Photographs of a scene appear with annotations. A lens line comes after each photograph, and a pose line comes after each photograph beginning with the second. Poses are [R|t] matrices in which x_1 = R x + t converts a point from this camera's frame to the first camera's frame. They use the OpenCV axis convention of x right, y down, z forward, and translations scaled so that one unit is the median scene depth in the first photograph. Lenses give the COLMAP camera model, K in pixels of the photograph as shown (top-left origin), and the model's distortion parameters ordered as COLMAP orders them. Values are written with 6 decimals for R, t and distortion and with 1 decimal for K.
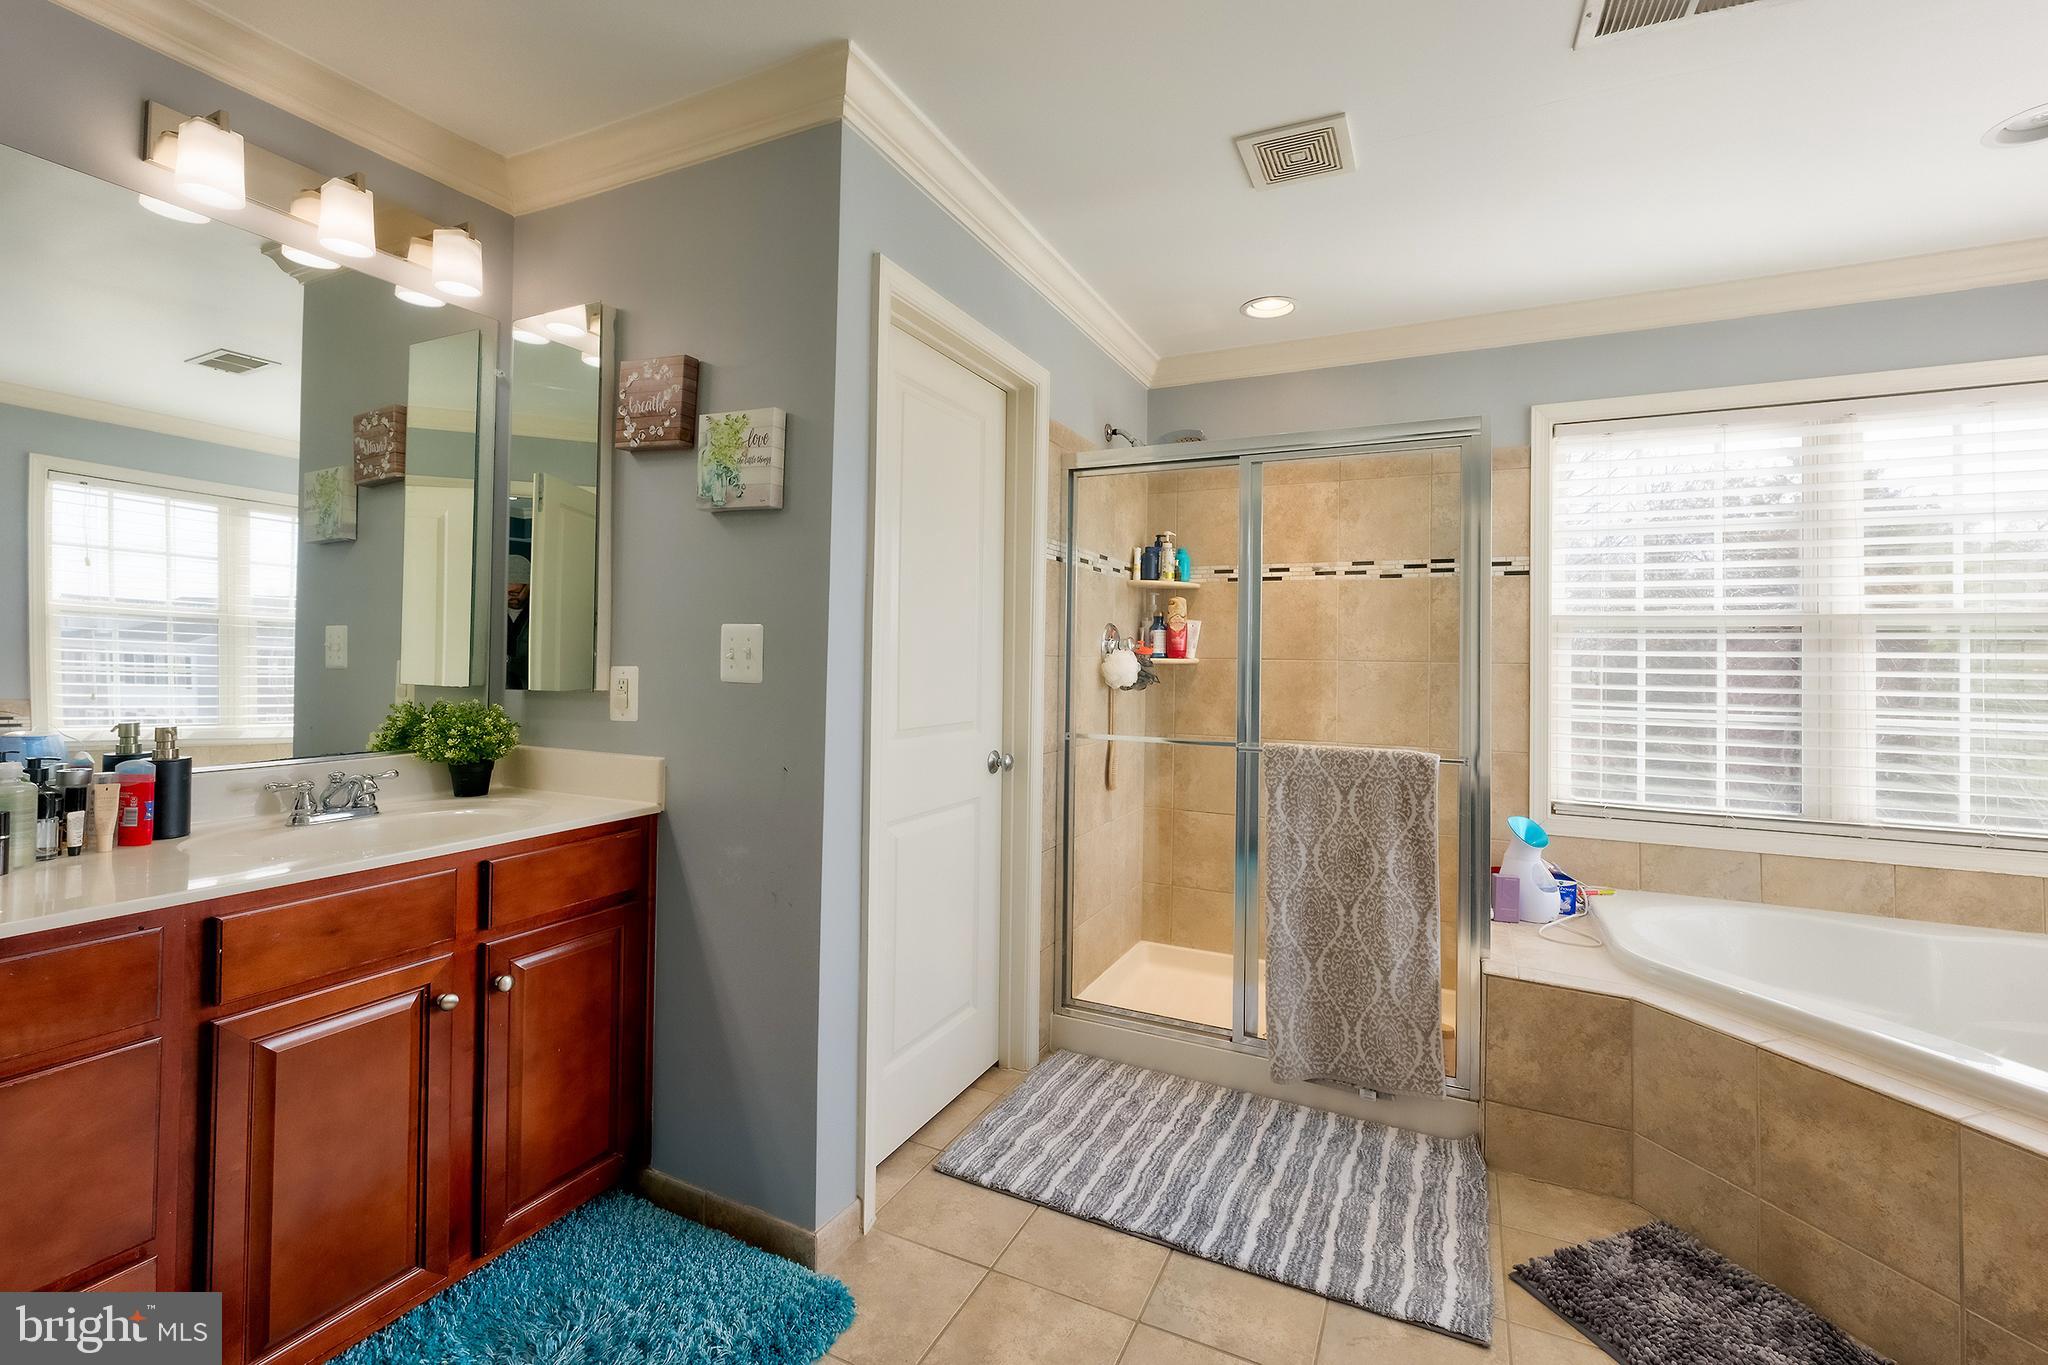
lens RADIAL K [[887.8, 0, 1032.6], [0, 887.8, 666.0], [0, 0, 1]] dist [0.000447, -0.000074]
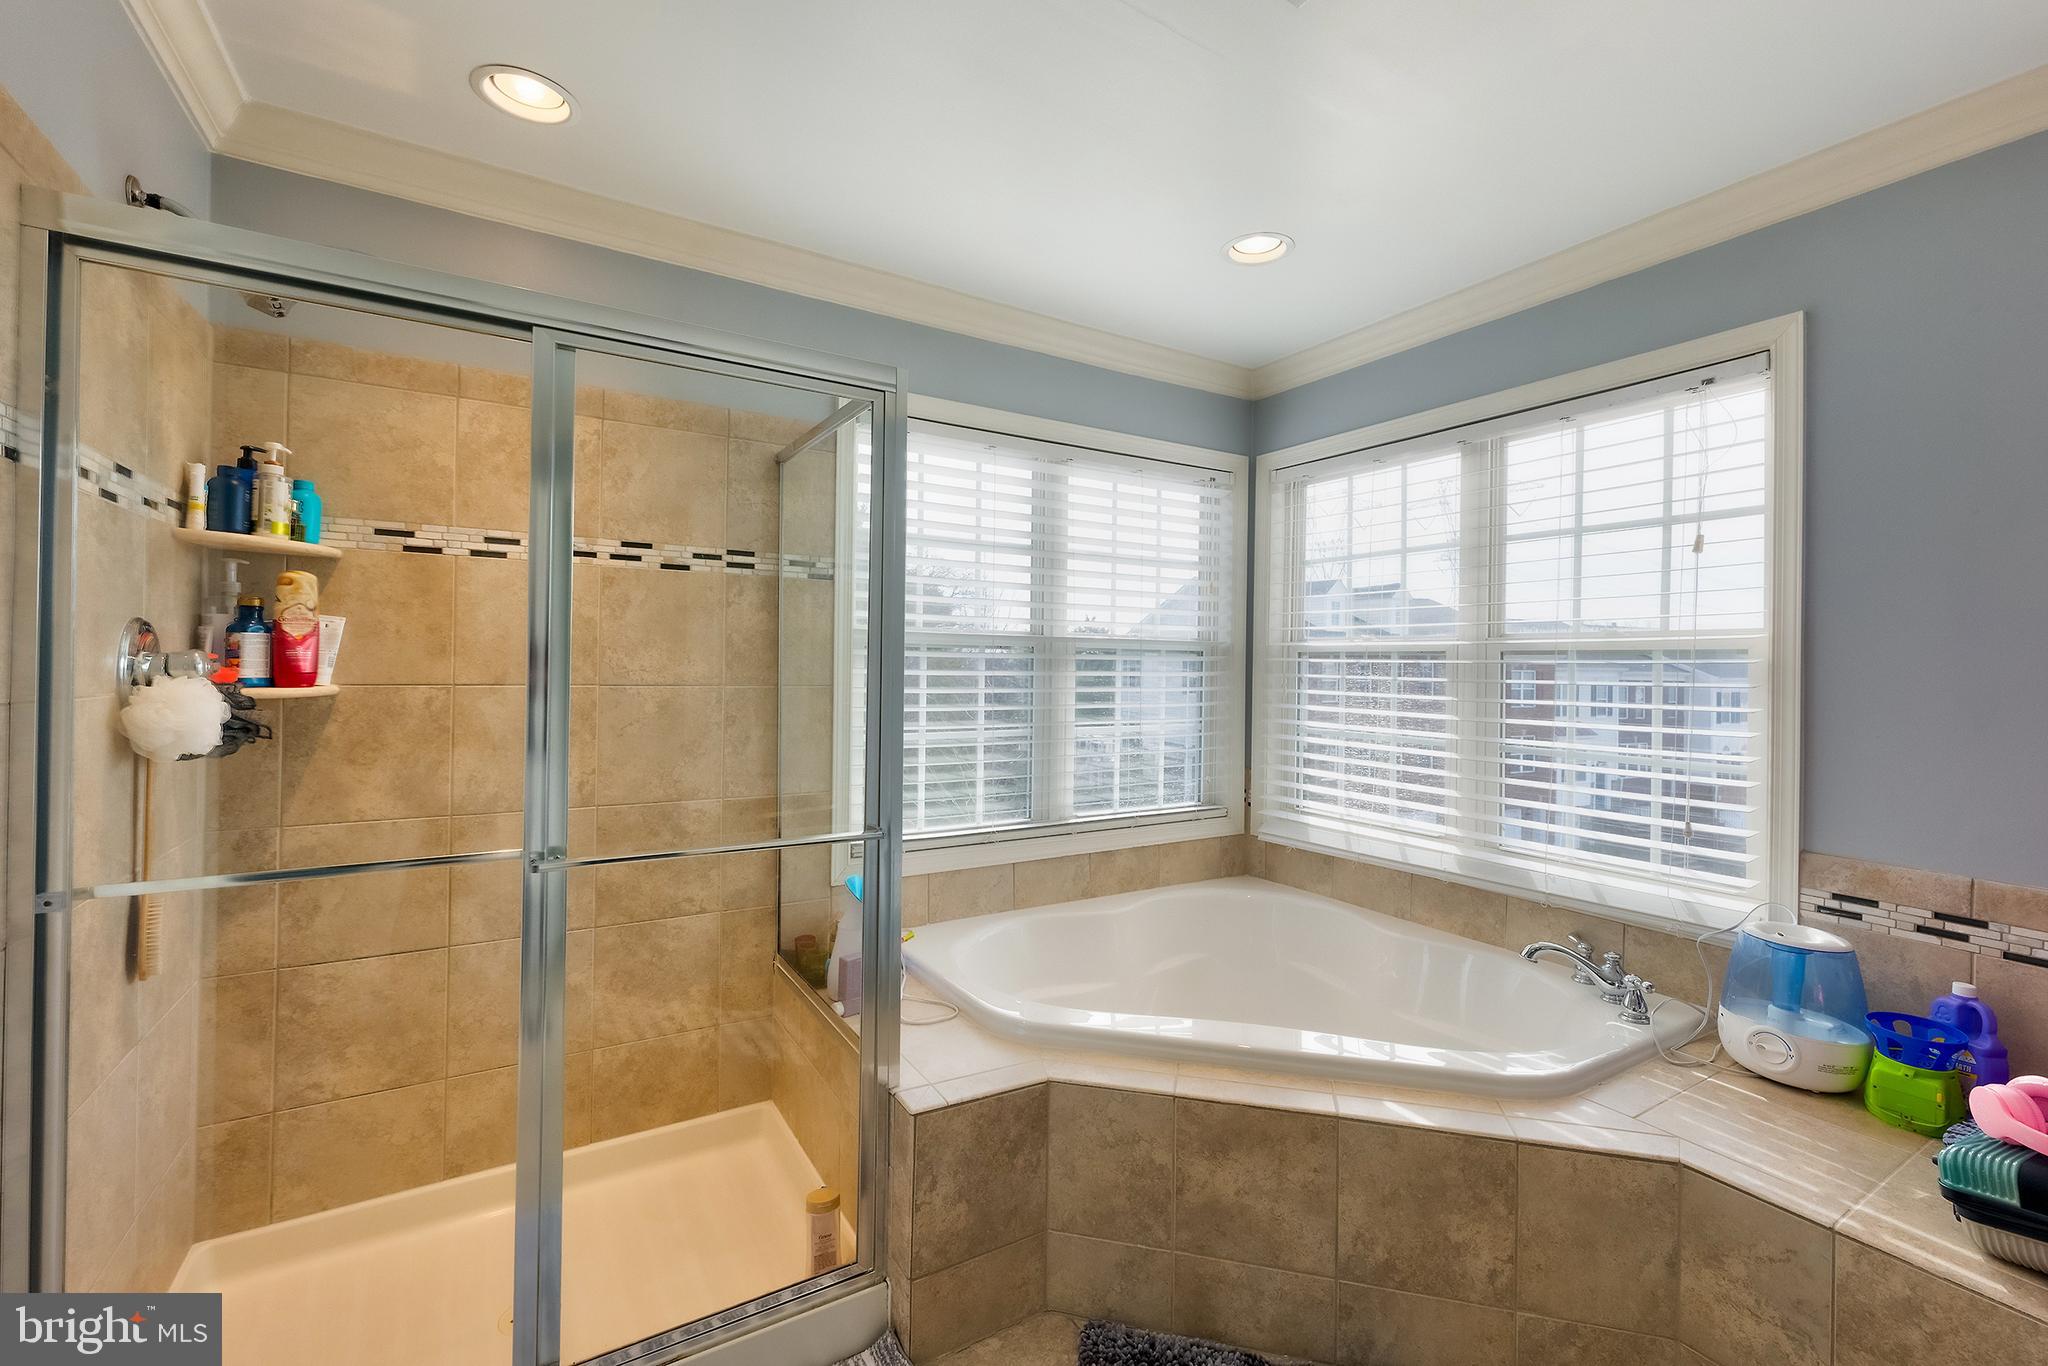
lens RADIAL K [[887.8, 0, 1012.8], [0, 887.8, 664.8], [0, 0, 1]] dist [0.000447, -0.000074]
pose [[0.546056, -0.007616, 0.837714, -0.051204], [-0.001465, 0.999948, 0.010046, -0.030149], [-0.837747, -0.006713, 0.546017, 0.385846]]
